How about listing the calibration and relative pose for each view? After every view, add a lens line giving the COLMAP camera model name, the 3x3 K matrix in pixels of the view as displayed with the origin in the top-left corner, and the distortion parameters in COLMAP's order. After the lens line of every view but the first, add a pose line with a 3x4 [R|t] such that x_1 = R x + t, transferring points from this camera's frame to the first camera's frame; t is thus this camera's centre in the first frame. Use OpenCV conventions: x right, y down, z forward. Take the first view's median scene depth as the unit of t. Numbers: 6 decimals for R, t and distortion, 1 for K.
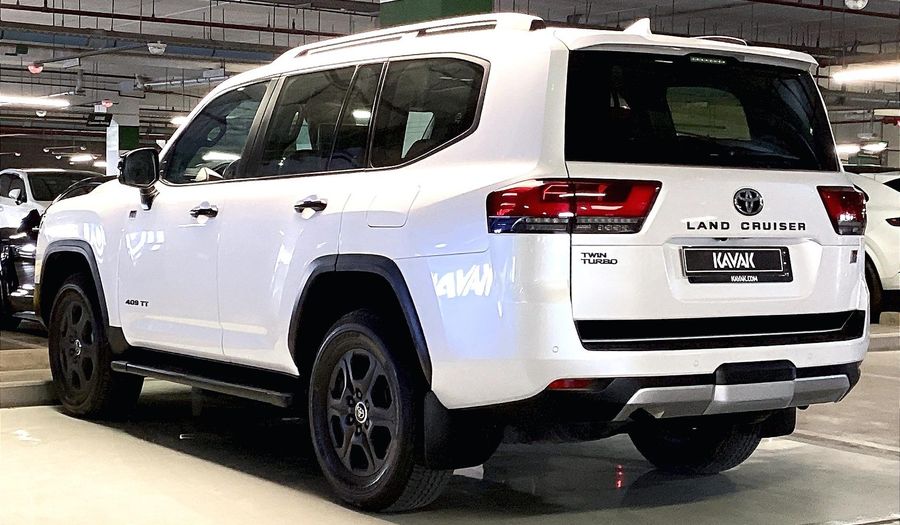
lens RADIAL K [[1471.9, 0, 450.0], [0, 1471.9, 262.5], [0, 0, 1]] dist [0.011626, 0.020172]
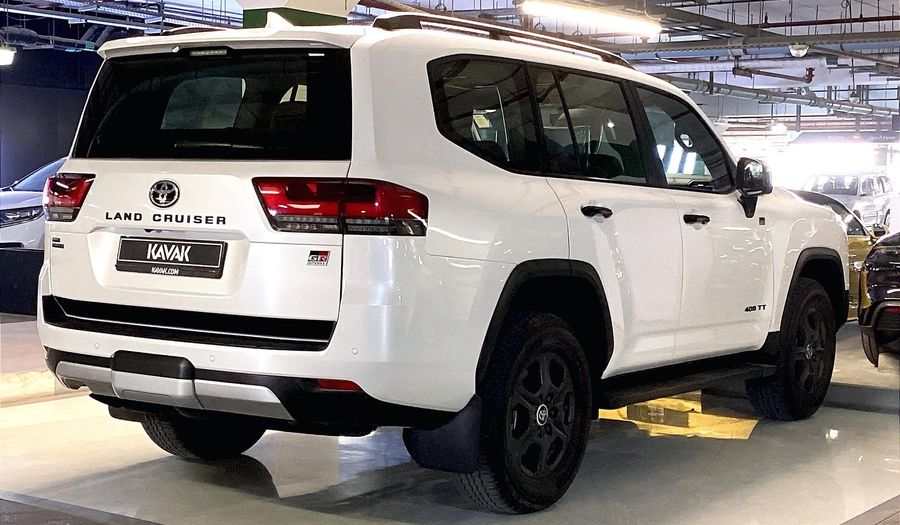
lens RADIAL K [[1471.9, 0, 450.0], [0, 1471.9, 262.5], [0, 0, 1]] dist [0.011626, 0.020172]
pose [[0.373756, 0.028090, -0.927102, 1.203386], [-0.060865, 0.998130, 0.005704, -0.012172], [0.925528, 0.054296, 0.374766, 0.806737]]
